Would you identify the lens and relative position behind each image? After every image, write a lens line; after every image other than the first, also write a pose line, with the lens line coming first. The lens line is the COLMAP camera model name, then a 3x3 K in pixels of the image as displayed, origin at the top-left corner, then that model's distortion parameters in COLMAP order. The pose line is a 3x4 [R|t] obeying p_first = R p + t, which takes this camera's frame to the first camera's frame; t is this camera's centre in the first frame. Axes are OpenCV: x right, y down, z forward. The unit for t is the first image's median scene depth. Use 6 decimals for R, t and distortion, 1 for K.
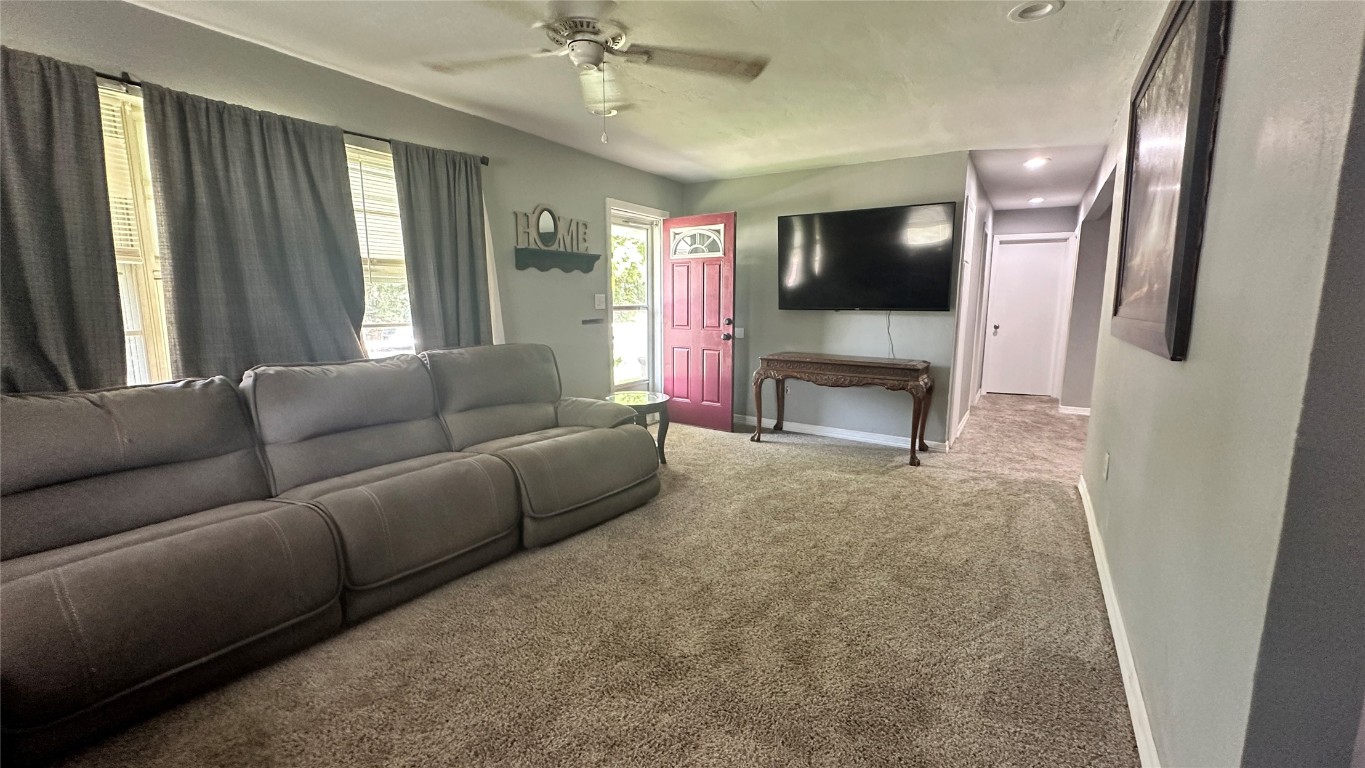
lens RADIAL K [[545.9, 0, 678.9], [0, 545.9, 385.9], [0, 0, 1]] dist [-0.003890, 0.001381]
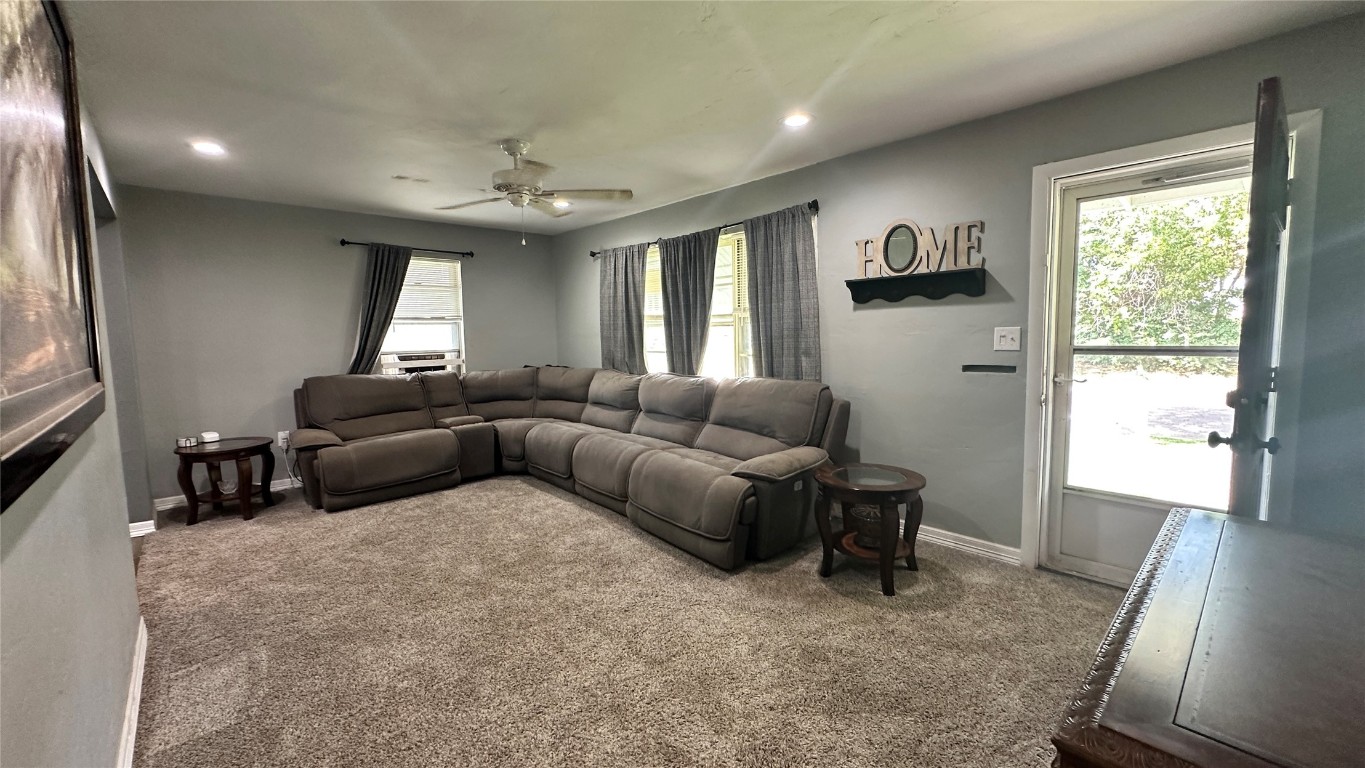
lens RADIAL K [[545.9, 0, 676.7], [0, 545.9, 381.7], [0, 0, 1]] dist [-0.003890, 0.001381]
pose [[-0.254870, 0.096903, -0.962108, 0.633055], [-0.131339, 0.982276, 0.133728, -0.157412], [0.958014, 0.160446, -0.237626, 0.893174]]
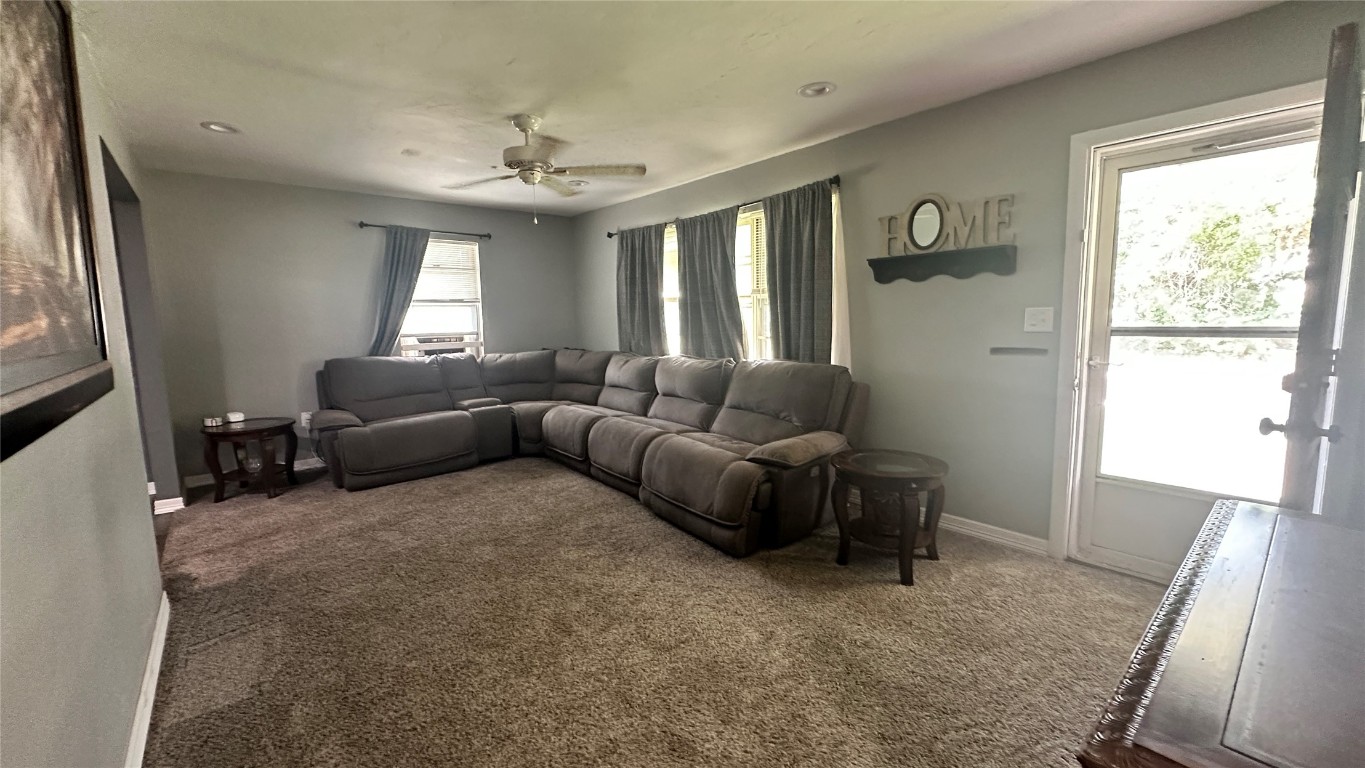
lens RADIAL K [[545.9, 0, 677.2], [0, 545.9, 382.1], [0, 0, 1]] dist [-0.003890, 0.001381]
pose [[-0.294052, 0.122991, -0.947843, 0.612621], [-0.129592, 0.977398, 0.167029, -0.152827], [0.946963, 0.171948, -0.271467, 0.901027]]
